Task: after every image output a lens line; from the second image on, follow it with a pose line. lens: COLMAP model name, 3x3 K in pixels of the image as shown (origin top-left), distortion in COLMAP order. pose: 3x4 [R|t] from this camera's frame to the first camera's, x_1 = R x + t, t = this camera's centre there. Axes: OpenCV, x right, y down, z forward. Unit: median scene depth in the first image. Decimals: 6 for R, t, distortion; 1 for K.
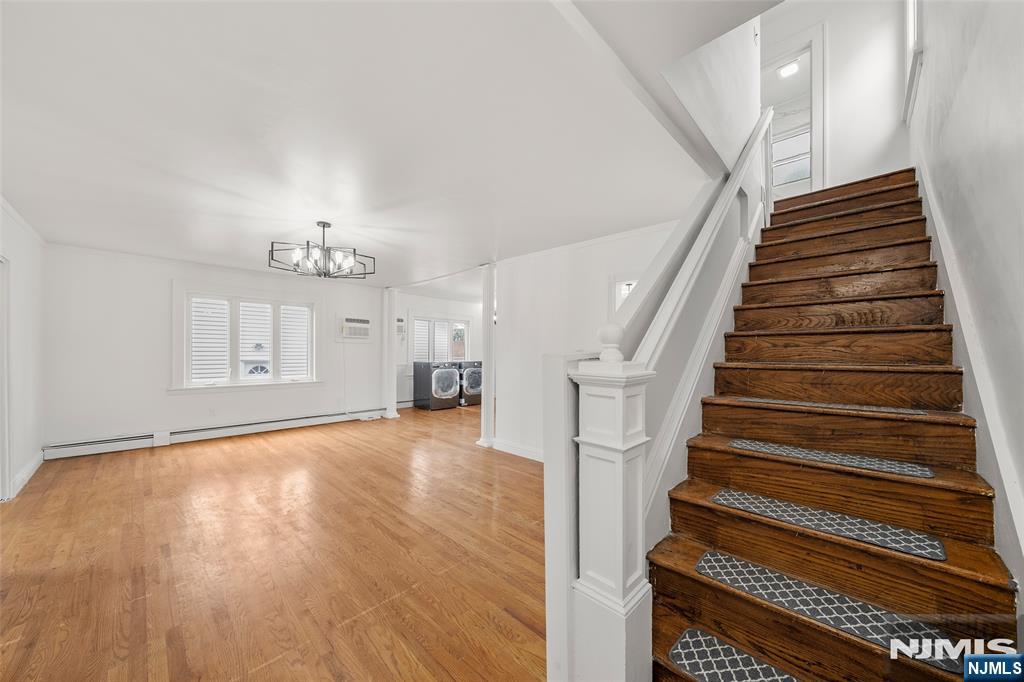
lens RADIAL K [[355.9, 0, 507.2], [0, 355.9, 350.0], [0, 0, 1]] dist [-0.002418, -0.000121]
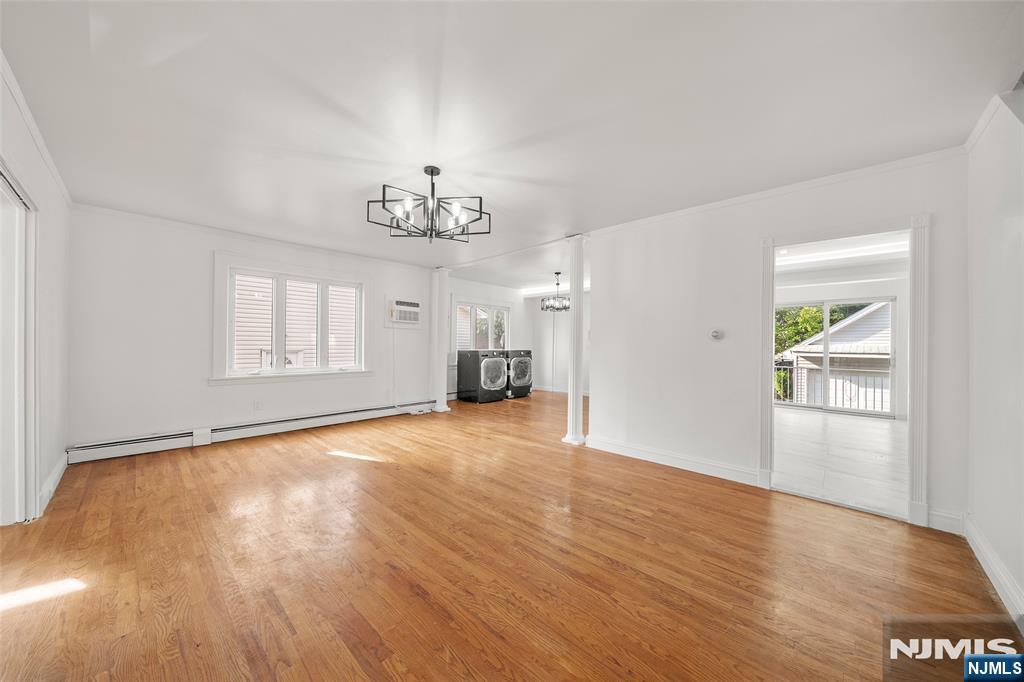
lens RADIAL K [[355.9, 0, 510.2], [0, 355.9, 340.4], [0, 0, 1]] dist [-0.002418, -0.000121]
pose [[0.999972, -0.001642, 0.007332, -0.216895], [0.001691, 0.999977, -0.006622, 0.022080], [-0.007321, 0.006634, 0.999951, 0.125011]]
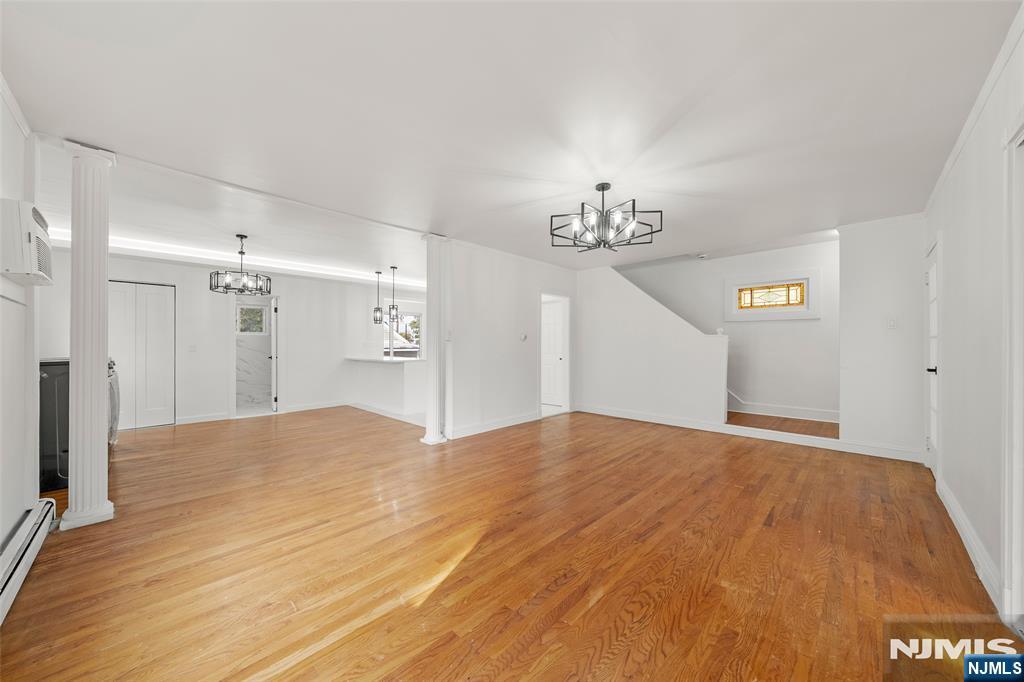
lens RADIAL K [[355.9, 0, 506.4], [0, 355.9, 342.1], [0, 0, 1]] dist [-0.002418, -0.000121]
pose [[0.019331, -0.005936, 0.999796, -0.894147], [-0.005865, 0.999964, 0.006050, 0.015467], [-0.999796, -0.005981, 0.019296, 0.777056]]
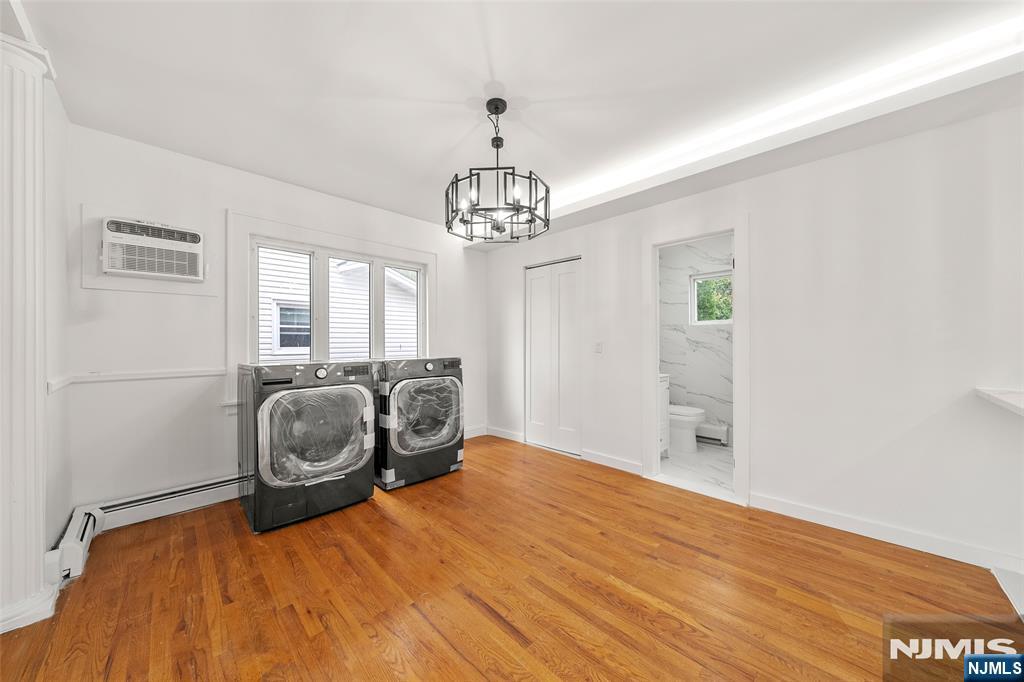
lens RADIAL K [[355.9, 0, 511.5], [0, 355.9, 342.6], [0, 0, 1]] dist [-0.002418, -0.000121]
pose [[0.999793, -0.014252, -0.014542, -0.001106], [0.014352, 0.999874, 0.006795, 0.024519], [0.014443, -0.007002, 0.999871, 1.098847]]
